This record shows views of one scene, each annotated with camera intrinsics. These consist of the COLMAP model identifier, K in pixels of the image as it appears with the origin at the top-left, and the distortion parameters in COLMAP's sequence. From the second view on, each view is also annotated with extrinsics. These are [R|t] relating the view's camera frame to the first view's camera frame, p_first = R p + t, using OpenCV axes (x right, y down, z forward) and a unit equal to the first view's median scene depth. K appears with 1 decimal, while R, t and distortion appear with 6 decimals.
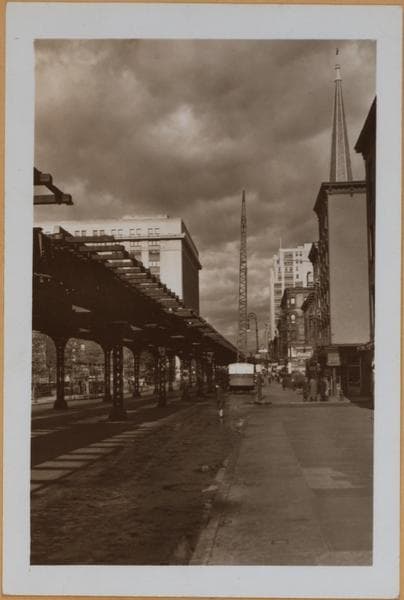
lens RADIAL K [[754.9, 0, 200.7], [0, 754.9, 317.7], [0, 0, 1]] dist [0.007012, -0.011180]
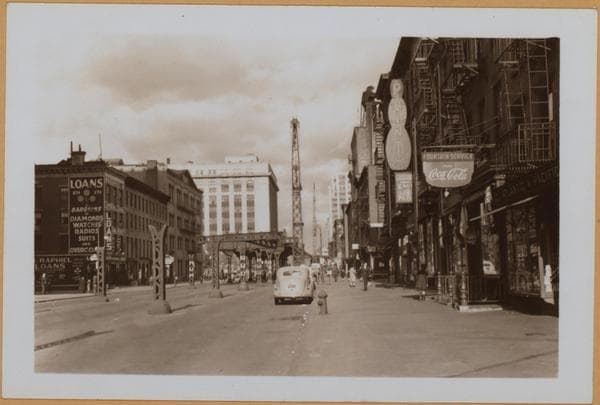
lens RADIAL K [[754.9, 0, 300.0], [0, 754.9, 202.5], [0, 0, 1]] dist [0.007012, -0.011180]
pose [[0.998633, -0.007317, 0.051754, -0.040465], [0.007817, 0.999925, -0.009457, -0.037673], [-0.051681, 0.009848, 0.998615, -0.481406]]
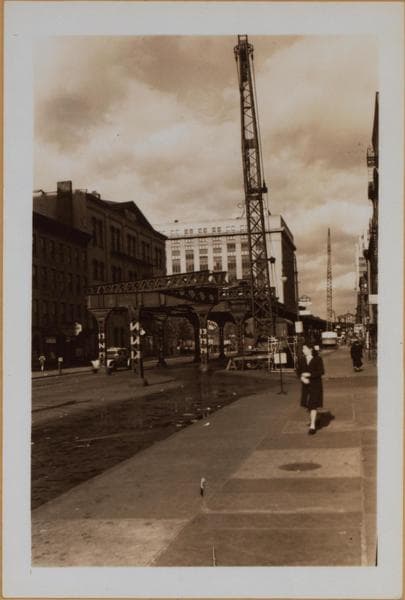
lens RADIAL K [[754.9, 0, 201.2], [0, 754.9, 317.7], [0, 0, 1]] dist [0.007012, -0.011180]
pose [[0.992411, -0.028729, -0.119561, -0.010958], [0.034444, 0.998347, 0.046011, -0.022711], [0.118041, -0.049780, 0.991760, -0.282243]]
